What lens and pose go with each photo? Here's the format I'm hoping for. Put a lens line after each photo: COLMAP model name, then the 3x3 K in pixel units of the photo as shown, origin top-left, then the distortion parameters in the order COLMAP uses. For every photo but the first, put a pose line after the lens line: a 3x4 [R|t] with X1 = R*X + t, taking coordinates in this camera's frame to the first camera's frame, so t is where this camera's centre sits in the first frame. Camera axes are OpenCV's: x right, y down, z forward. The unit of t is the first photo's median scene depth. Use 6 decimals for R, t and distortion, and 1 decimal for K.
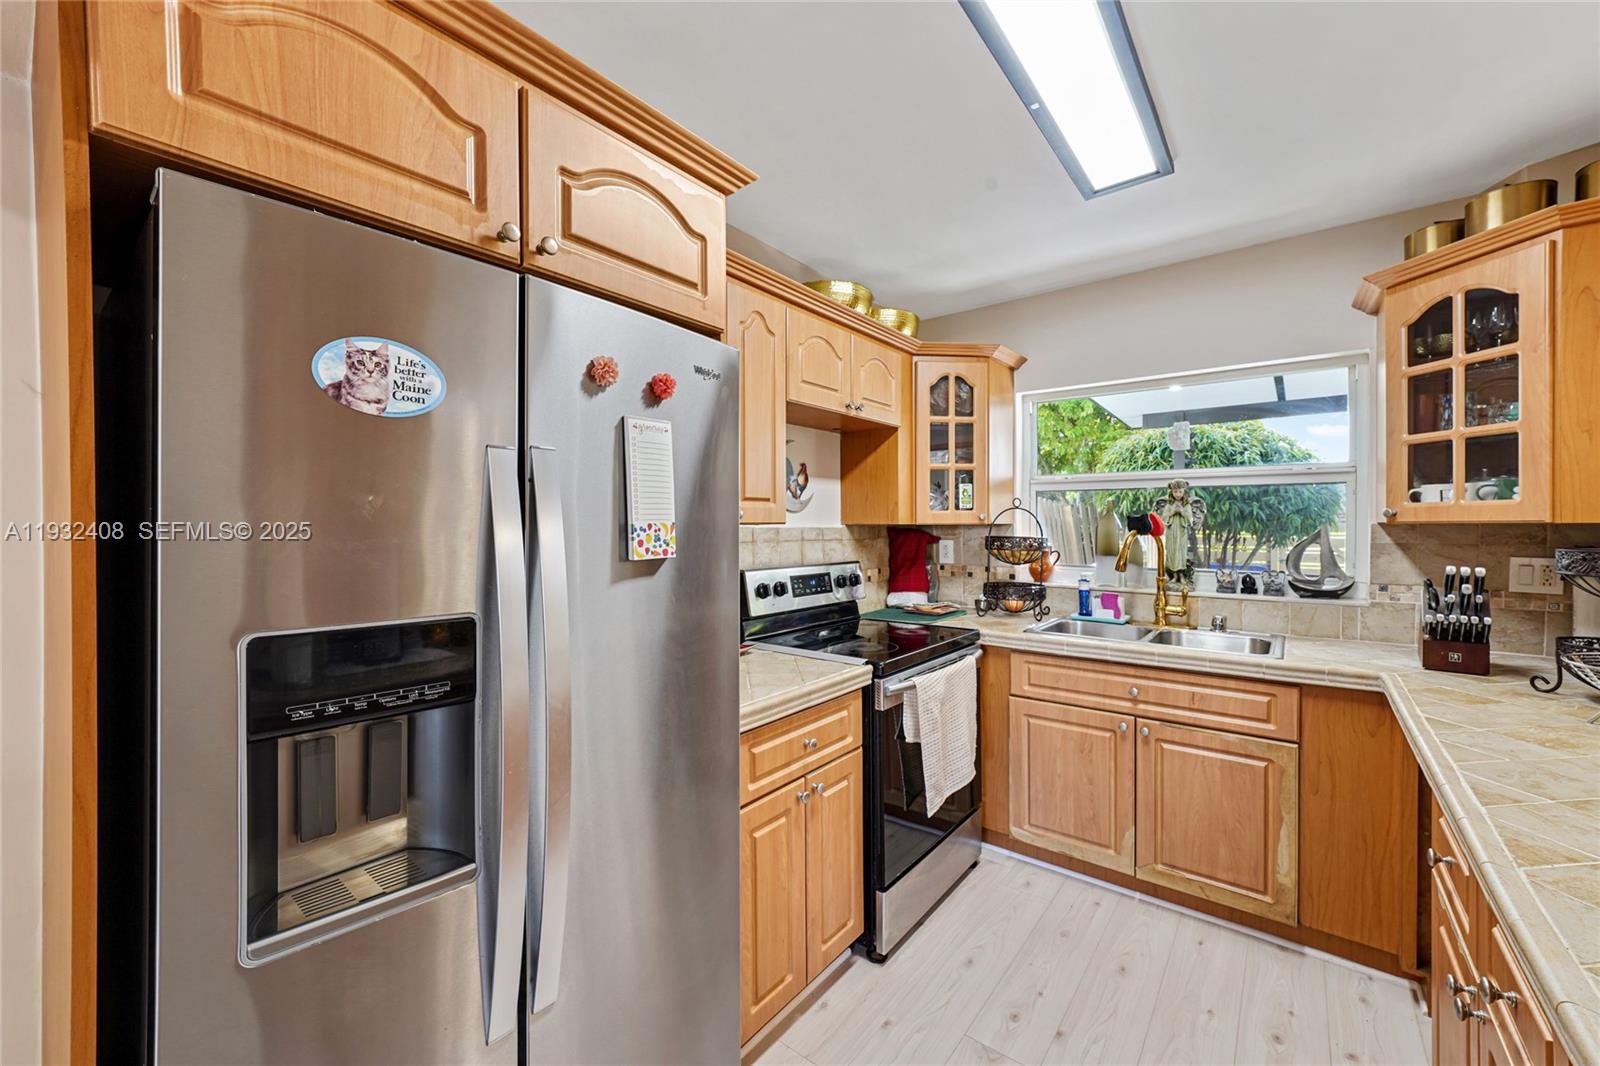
lens RADIAL K [[629.2, 0, 803.7], [0, 629.2, 529.1], [0, 0, 1]] dist [-0.013253, 0.005465]
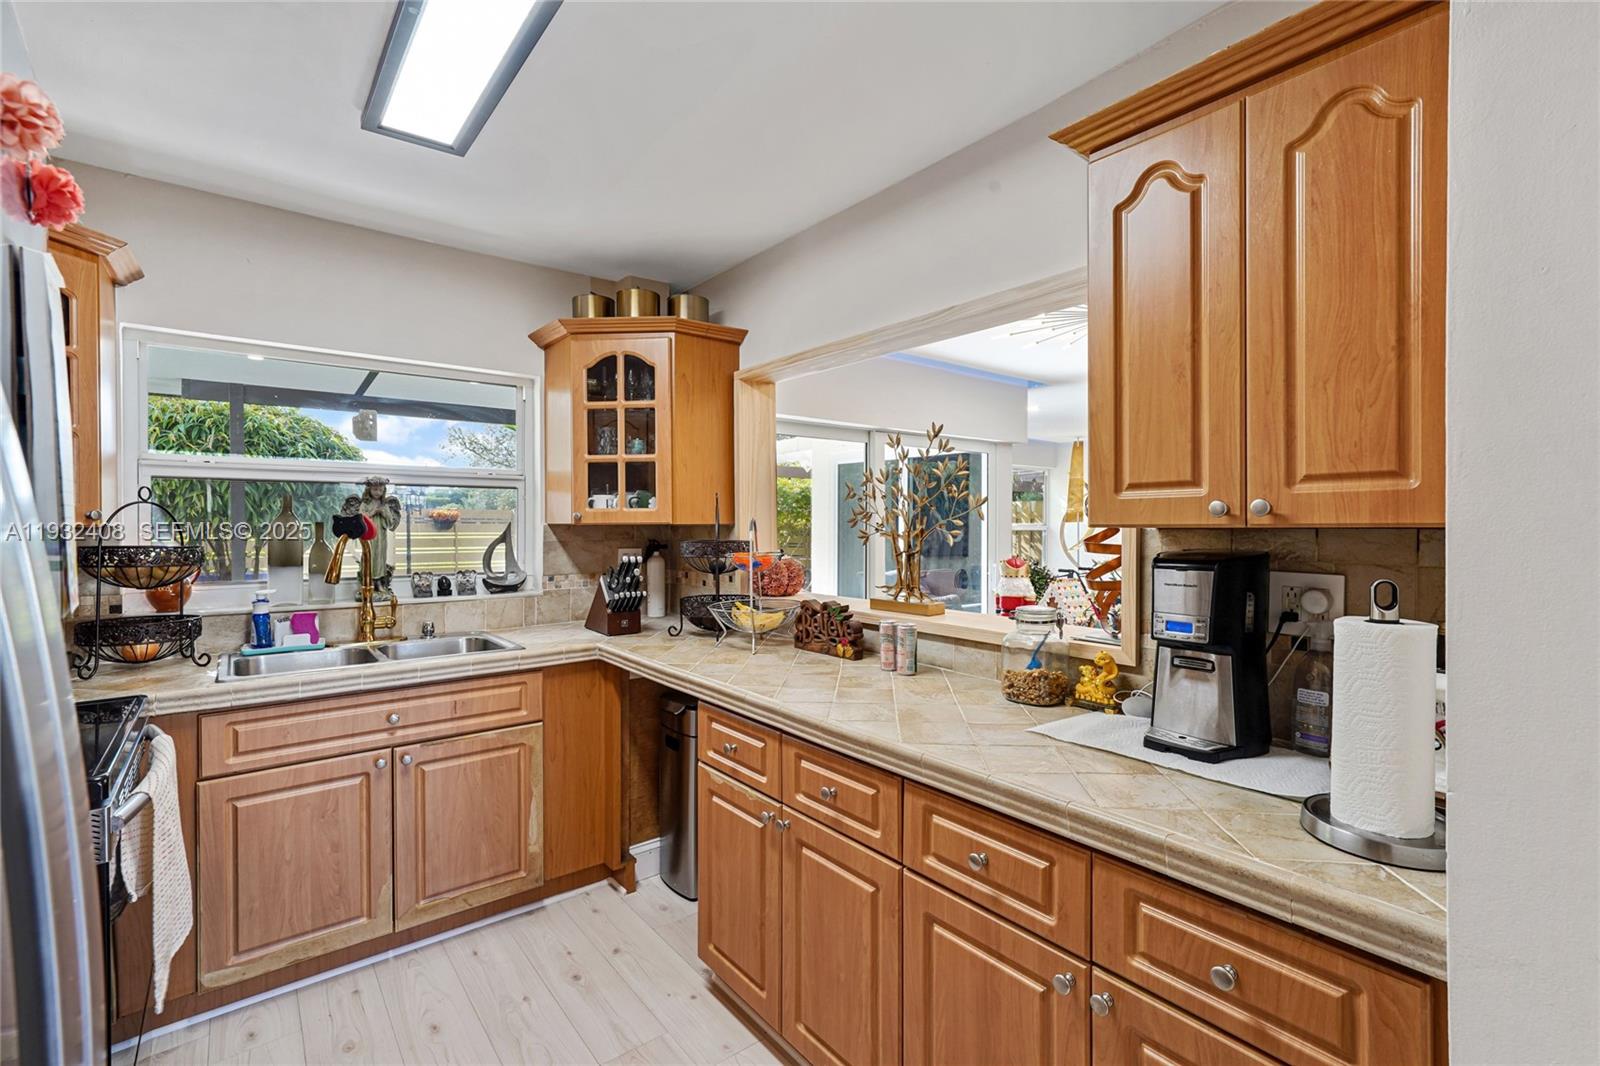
lens RADIAL K [[714.9, 0, 806.6], [0, 714.9, 528.9], [0, 0, 1]] dist [-0.001341, 0.006513]
pose [[0.224987, -0.007700, 0.974331, -0.318502], [0.010070, 0.999934, 0.005577, -0.003680], [-0.974310, 0.008556, 0.225049, 0.223203]]
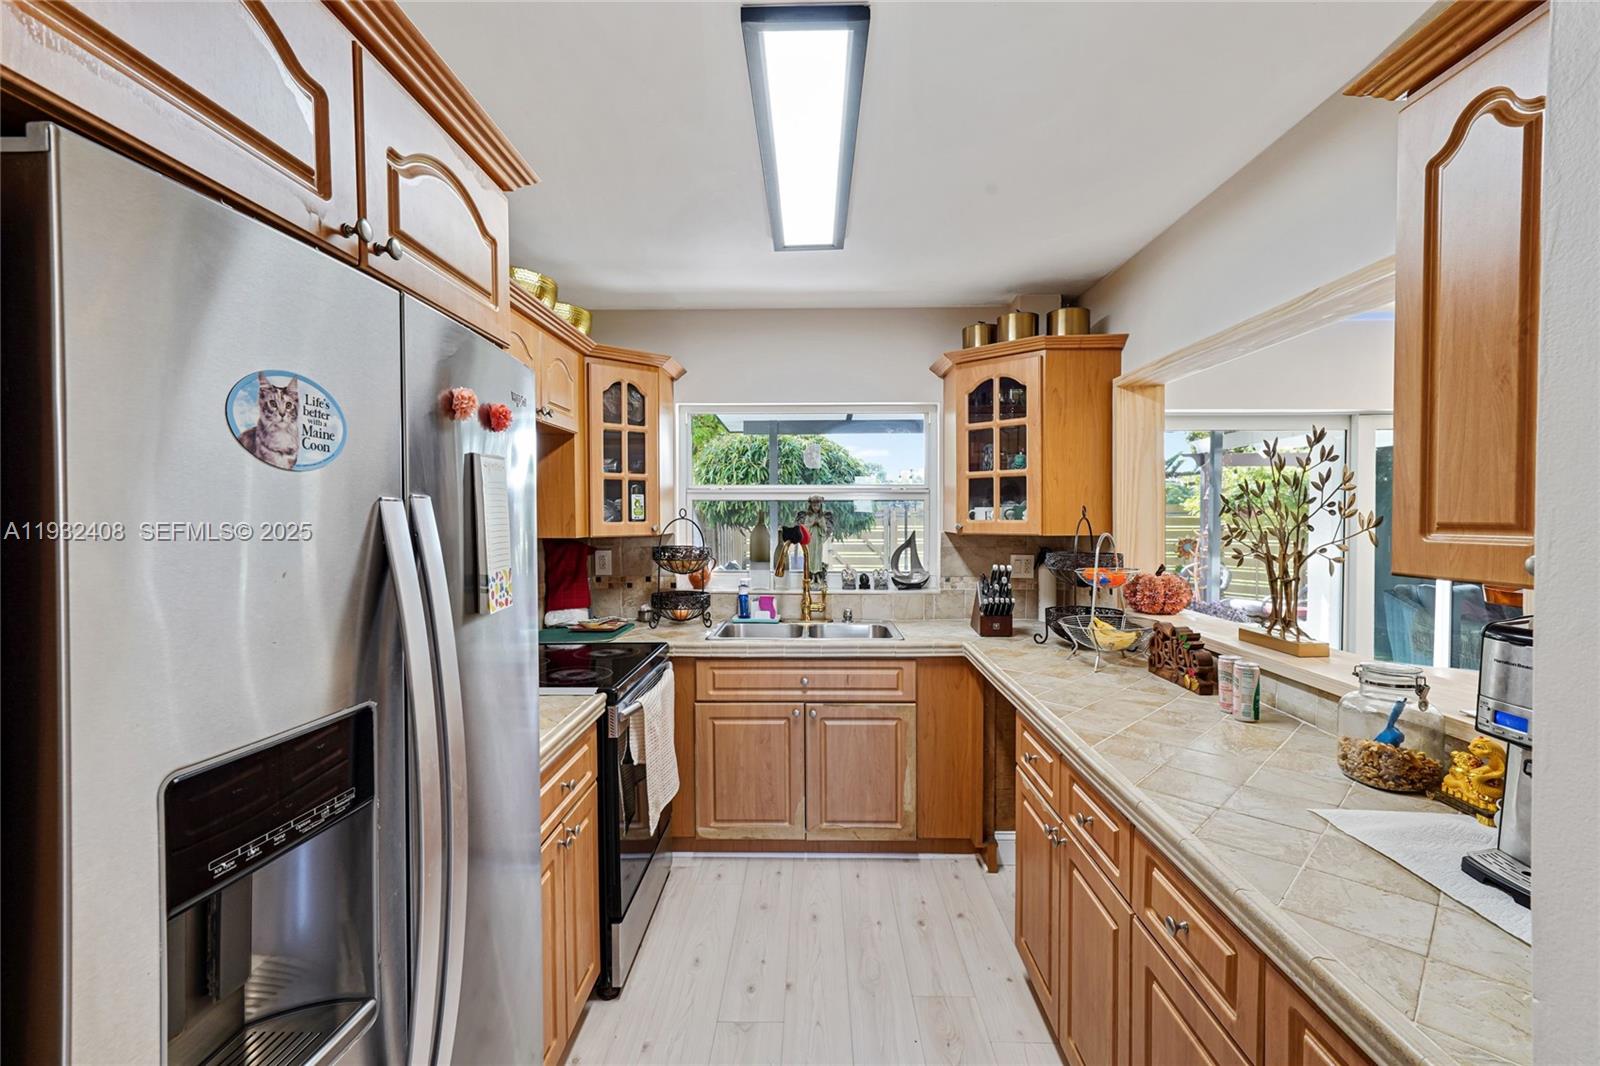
lens RADIAL K [[706.0, 0, 802.7], [0, 706.0, 530.1], [0, 0, 1]] dist [0.002816, 0.000495]
pose [[0.796384, -0.015834, 0.604584, -0.271802], [0.007105, 0.999833, 0.016826, -0.044555], [-0.604750, -0.009105, 0.796364, -0.040038]]
